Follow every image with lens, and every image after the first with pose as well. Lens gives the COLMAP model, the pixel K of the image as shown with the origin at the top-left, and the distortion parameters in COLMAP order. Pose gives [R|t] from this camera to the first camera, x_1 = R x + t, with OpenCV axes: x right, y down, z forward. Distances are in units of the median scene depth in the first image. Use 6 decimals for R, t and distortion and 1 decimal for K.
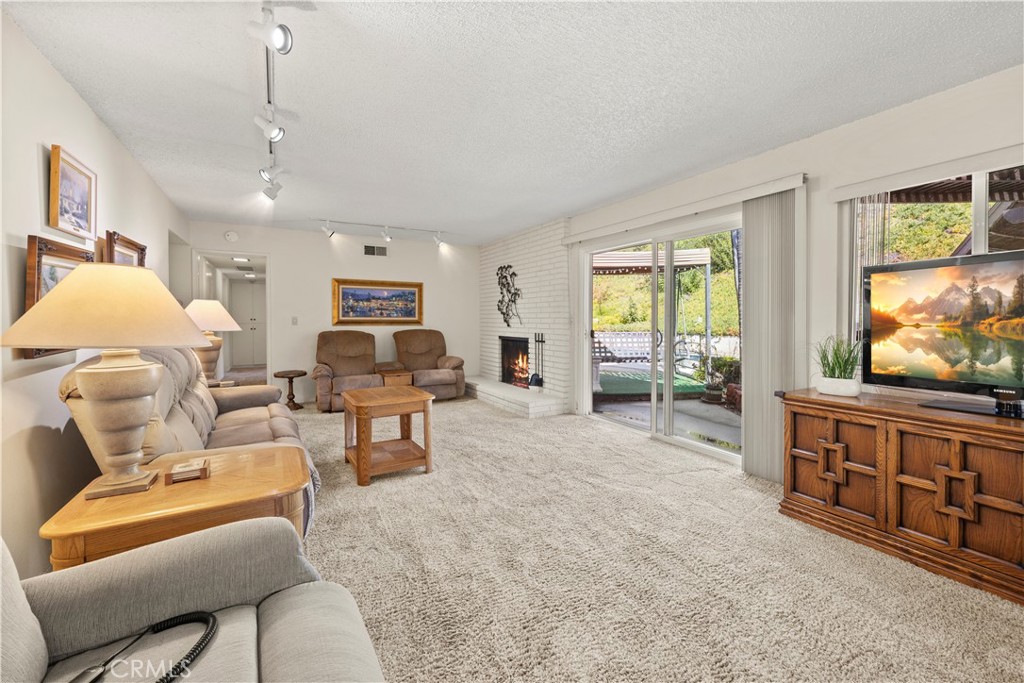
lens RADIAL K [[416.0, 0, 510.6], [0, 416.0, 329.9], [0, 0, 1]] dist [0.000215, -0.000353]
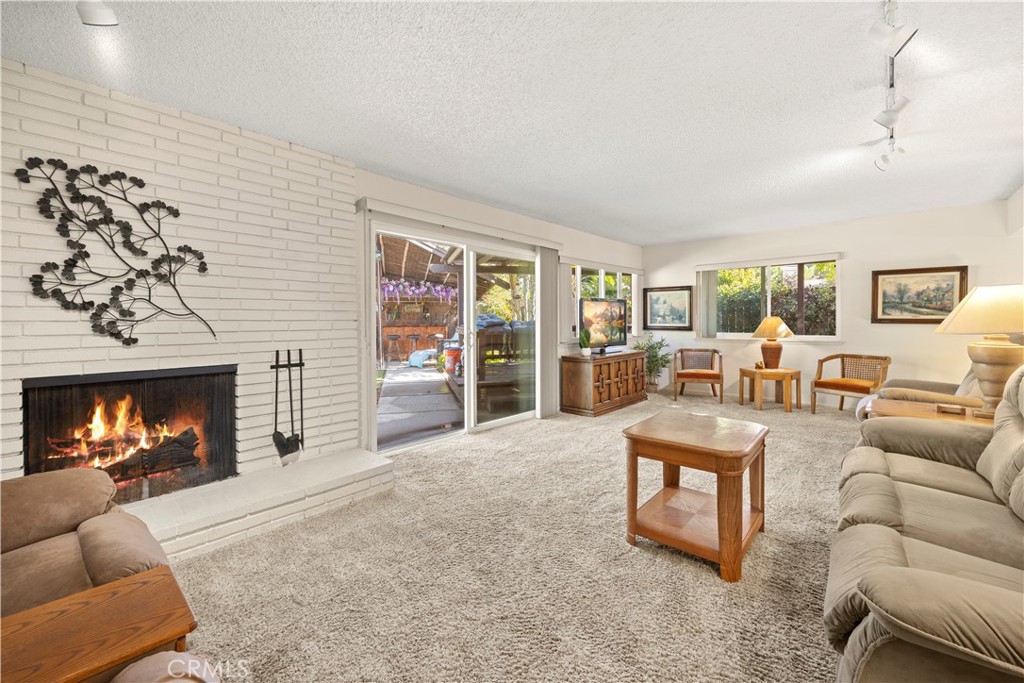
lens RADIAL K [[416.0, 0, 510.6], [0, 416.0, 329.9], [0, 0, 1]] dist [0.000215, -0.000353]
pose [[-0.283139, -0.032375, 0.958532, -0.501266], [0.020699, 0.998991, 0.039856, -0.031812], [-0.958855, 0.031126, -0.282183, 0.878699]]
